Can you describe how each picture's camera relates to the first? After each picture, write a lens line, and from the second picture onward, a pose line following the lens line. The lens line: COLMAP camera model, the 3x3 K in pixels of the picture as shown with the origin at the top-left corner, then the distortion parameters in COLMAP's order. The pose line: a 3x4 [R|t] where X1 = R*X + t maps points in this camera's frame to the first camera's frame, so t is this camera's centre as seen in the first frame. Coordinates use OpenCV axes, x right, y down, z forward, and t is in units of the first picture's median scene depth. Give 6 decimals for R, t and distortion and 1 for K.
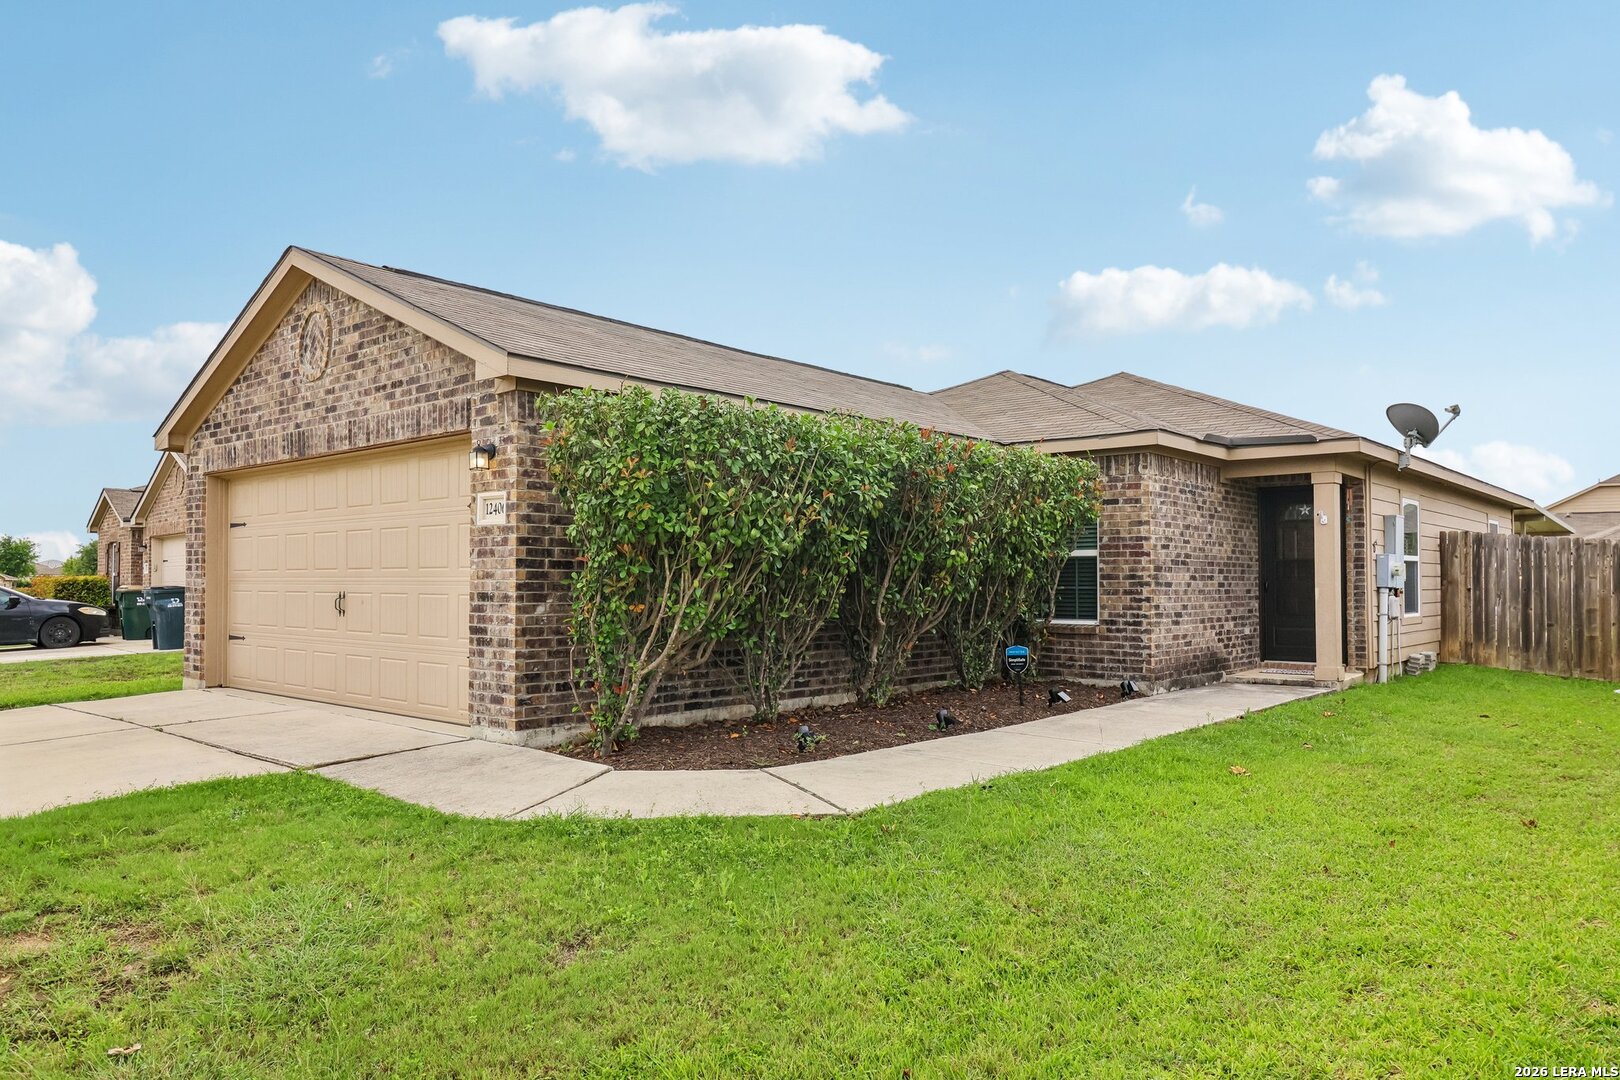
lens RADIAL K [[1084.5, 0, 810.0], [0, 1084.5, 540.0], [0, 0, 1]] dist [-0.002415, -0.001206]
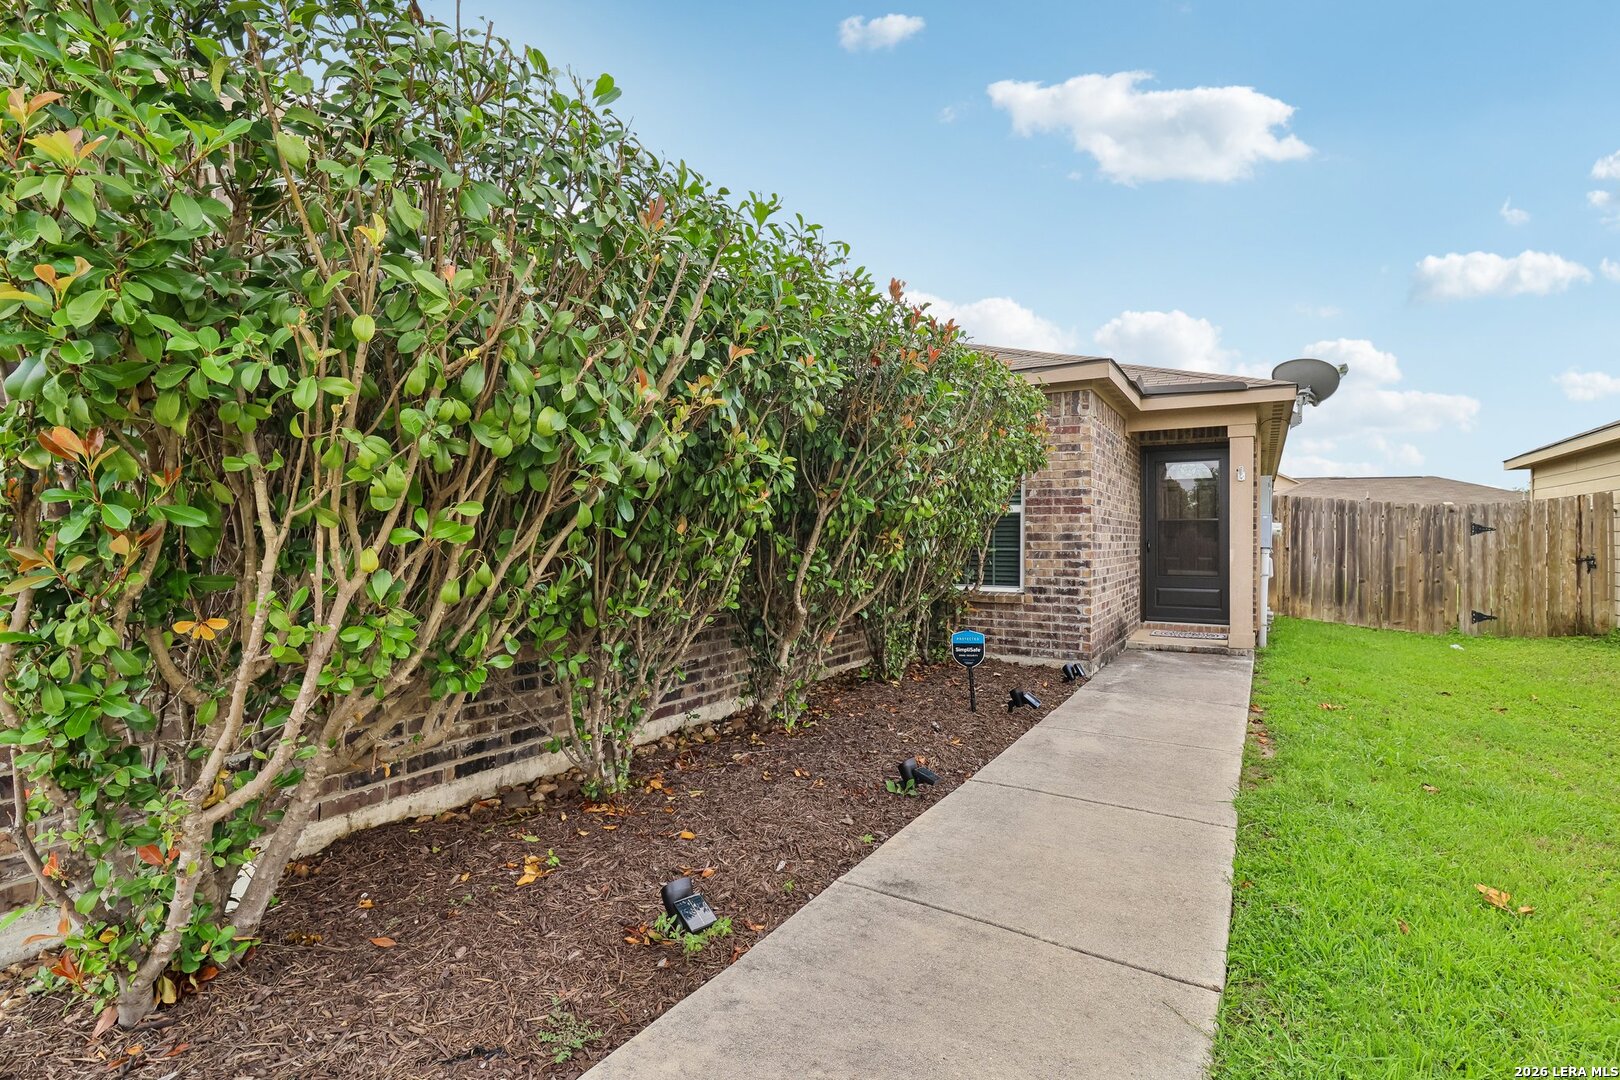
lens RADIAL K [[745.7, 0, 814.8], [0, 745.7, 521.3], [0, 0, 1]] dist [-0.000002, 0.000190]
pose [[0.981955, 0.007920, 0.188951, -0.008079], [-0.011407, 0.999784, 0.017374, 0.016084], [-0.188772, -0.019215, 0.981833, 0.540341]]
